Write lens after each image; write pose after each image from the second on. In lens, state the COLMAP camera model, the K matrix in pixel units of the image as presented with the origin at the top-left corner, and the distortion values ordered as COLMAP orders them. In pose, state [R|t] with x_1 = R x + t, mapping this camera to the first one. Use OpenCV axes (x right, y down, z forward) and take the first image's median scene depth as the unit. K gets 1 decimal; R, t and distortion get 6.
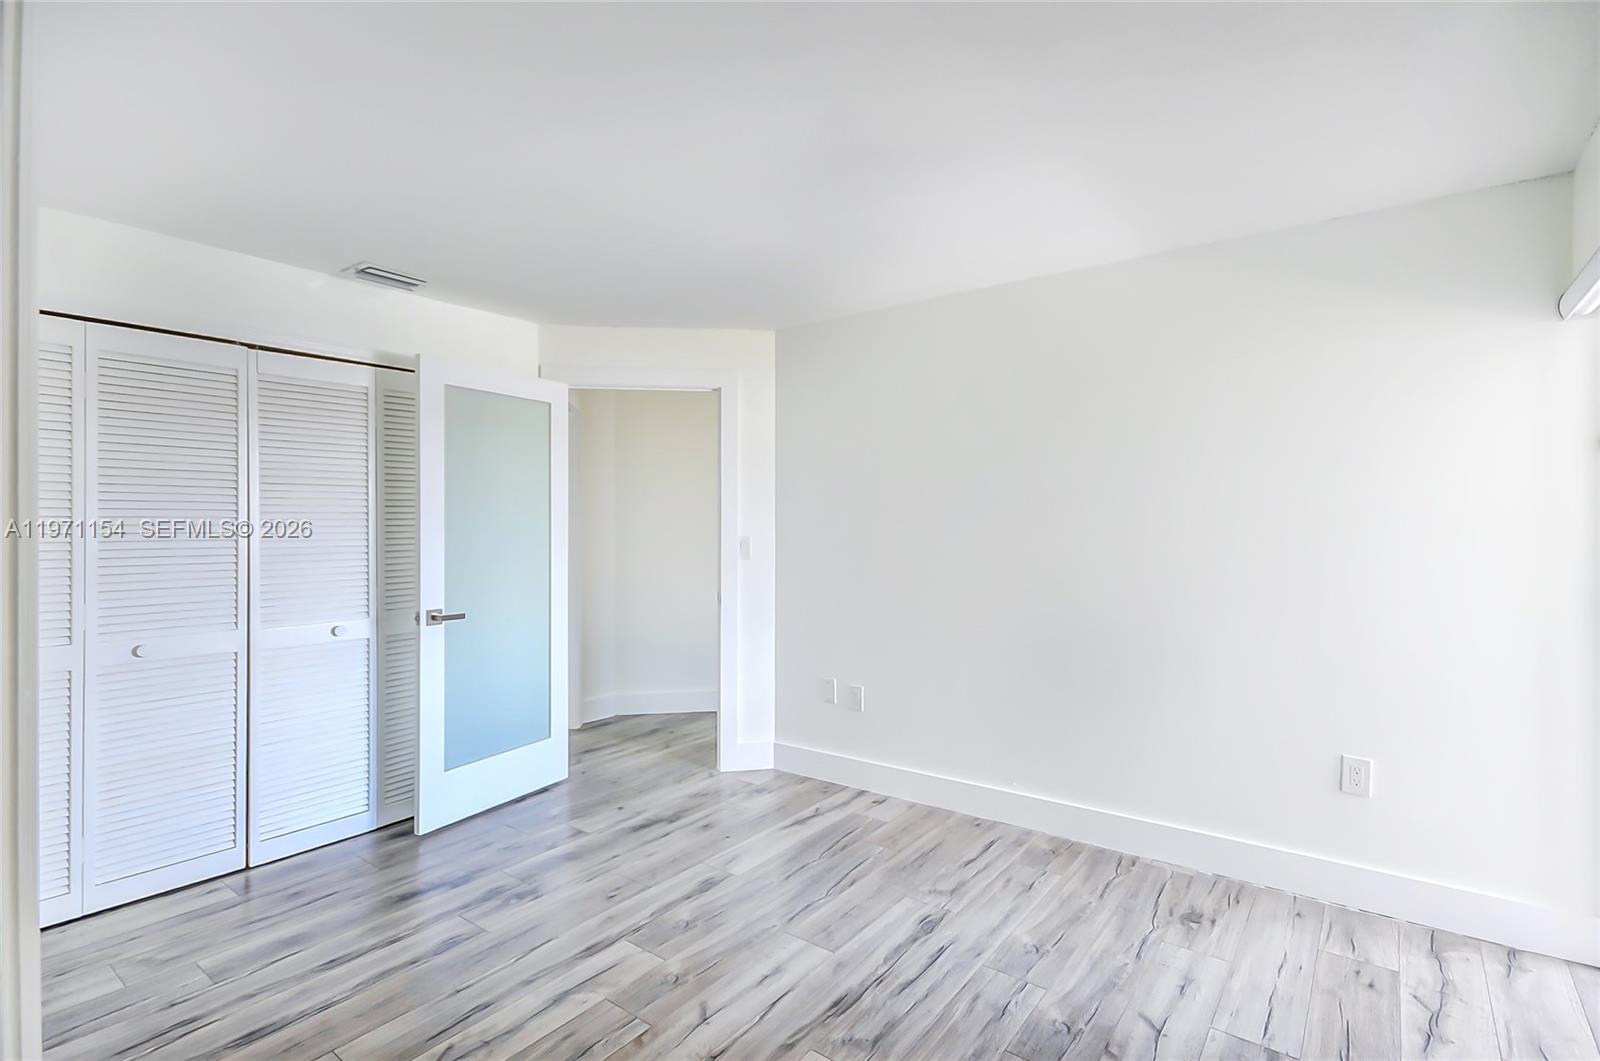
lens RADIAL K [[786.6, 0, 800.0], [0, 786.6, 530.5], [0, 0, 1]] dist [0.002050, 0.000001]
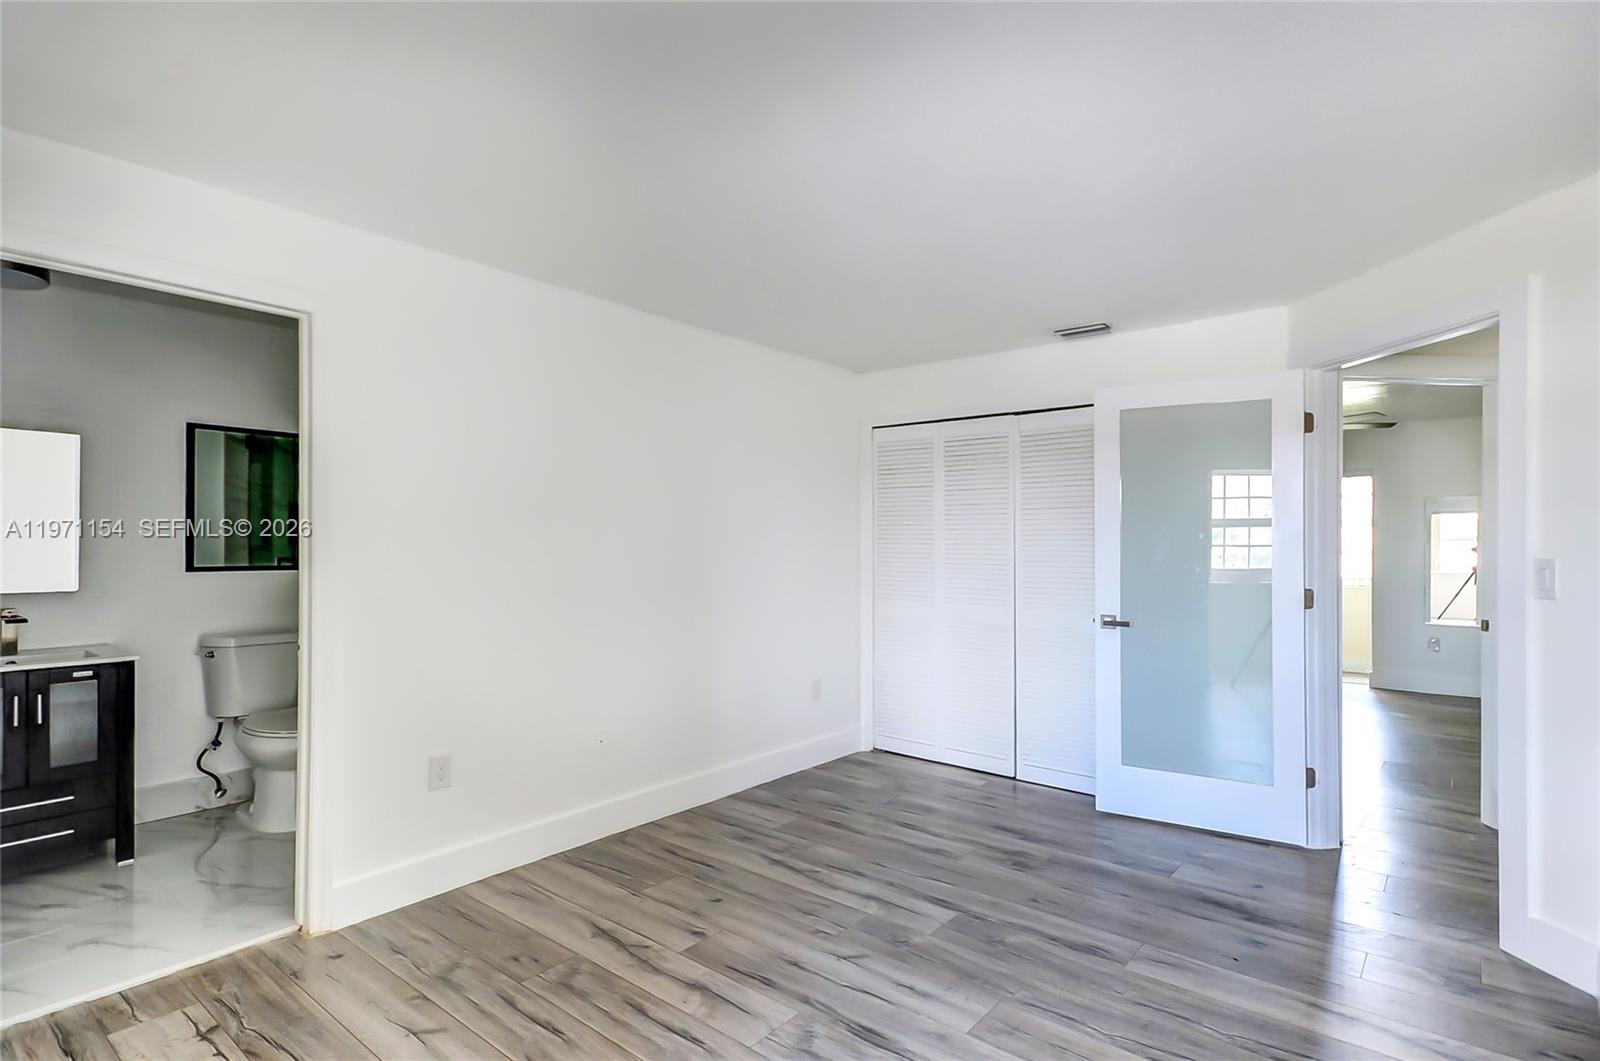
lens RADIAL K [[759.7, 0, 807.3], [0, 759.7, 543.9], [0, 0, 1]] dist [0.016212, -0.000678]
pose [[-0.033263, 0.006773, -0.999424, 0.860309], [-0.009606, 0.999929, 0.007096, -0.004989], [0.999400, 0.009836, -0.033195, 0.826132]]
